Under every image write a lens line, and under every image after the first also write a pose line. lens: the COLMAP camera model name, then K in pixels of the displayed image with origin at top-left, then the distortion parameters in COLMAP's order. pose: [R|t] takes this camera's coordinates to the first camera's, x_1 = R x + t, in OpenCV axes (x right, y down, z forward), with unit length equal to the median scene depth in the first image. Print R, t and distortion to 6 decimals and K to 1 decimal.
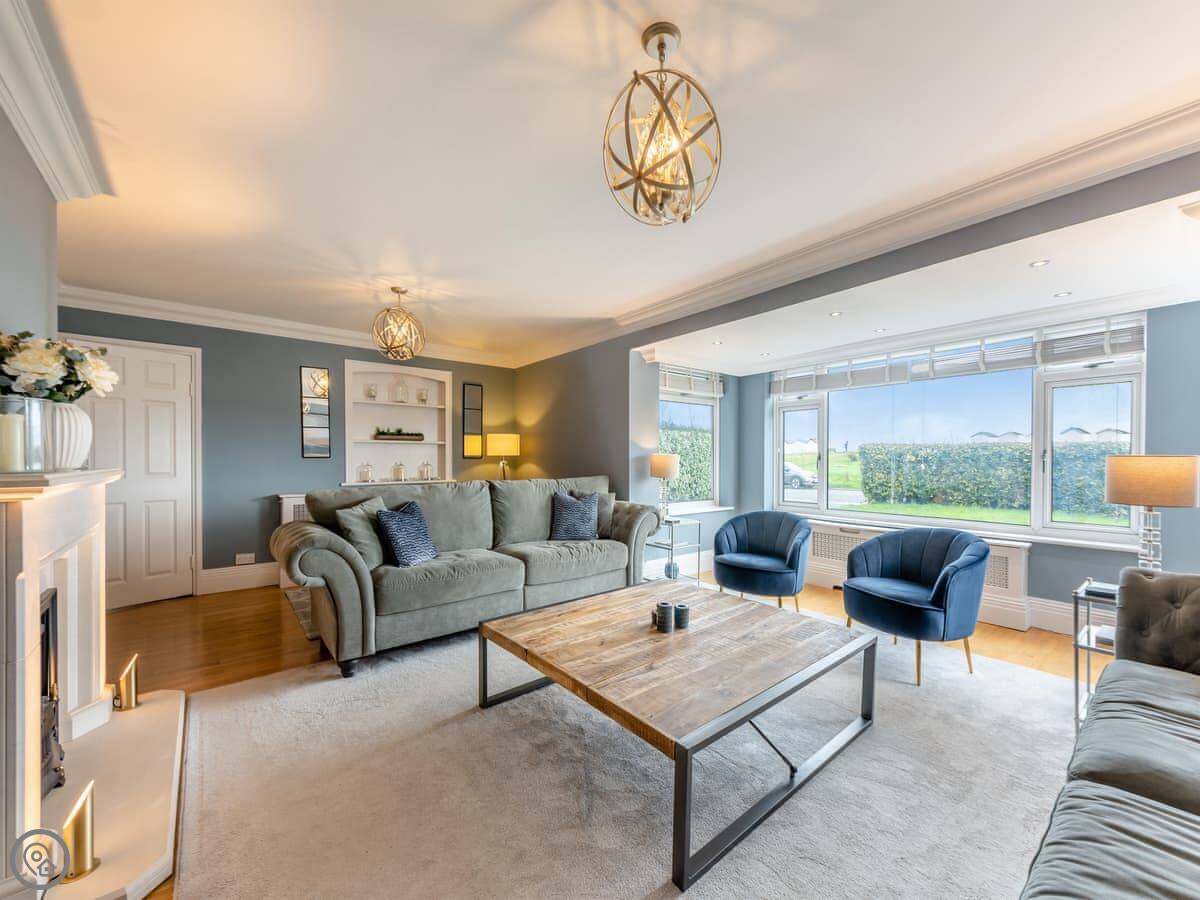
lens RADIAL K [[482.2, 0, 603.5], [0, 482.2, 454.7], [0, 0, 1]] dist [0.009979, -0.000082]
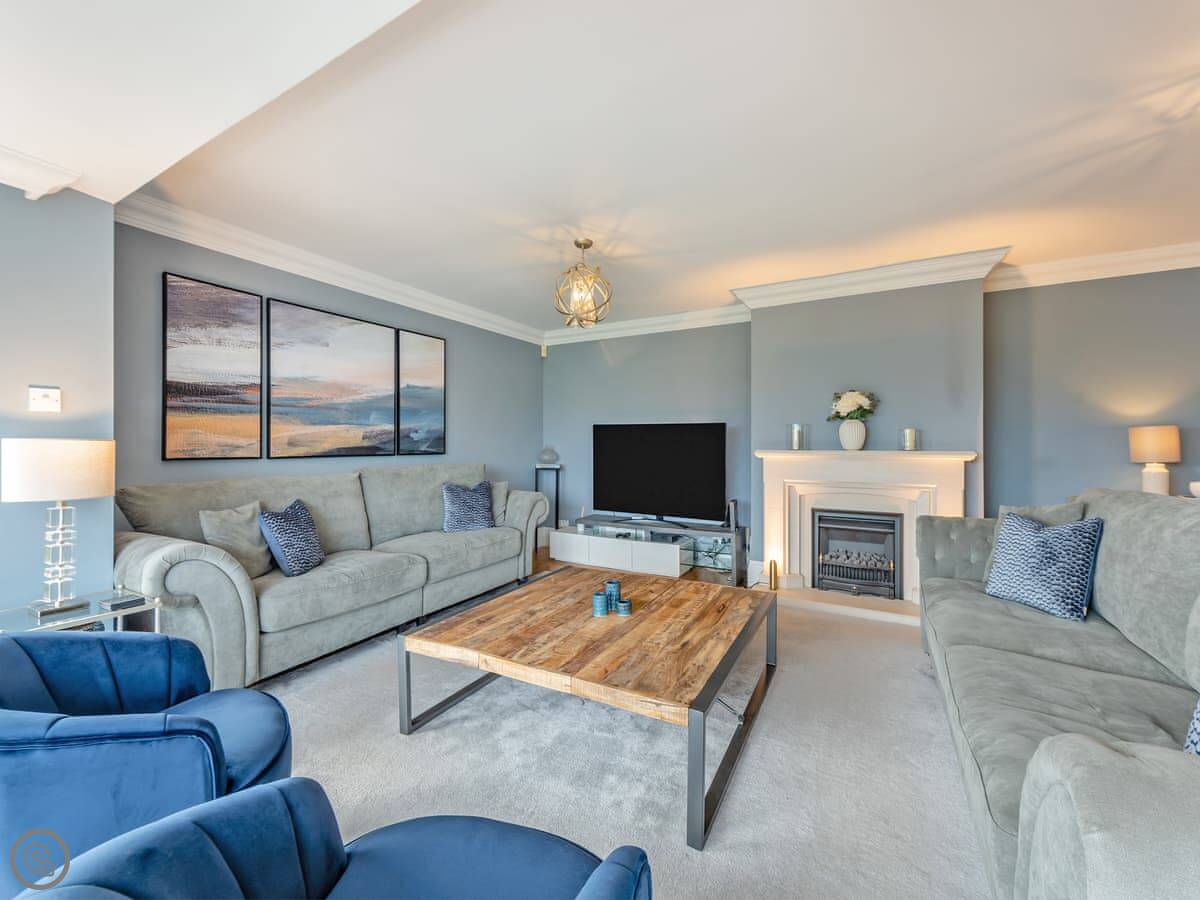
lens RADIAL K [[482.2, 0, 603.5], [0, 482.2, 454.7], [0, 0, 1]] dist [0.009979, -0.000082]
pose [[-0.927556, -0.000345, -0.373685, 0.490174], [-0.005804, 0.999892, 0.013484, 0.018249], [0.373640, 0.014676, -0.927458, 1.785761]]
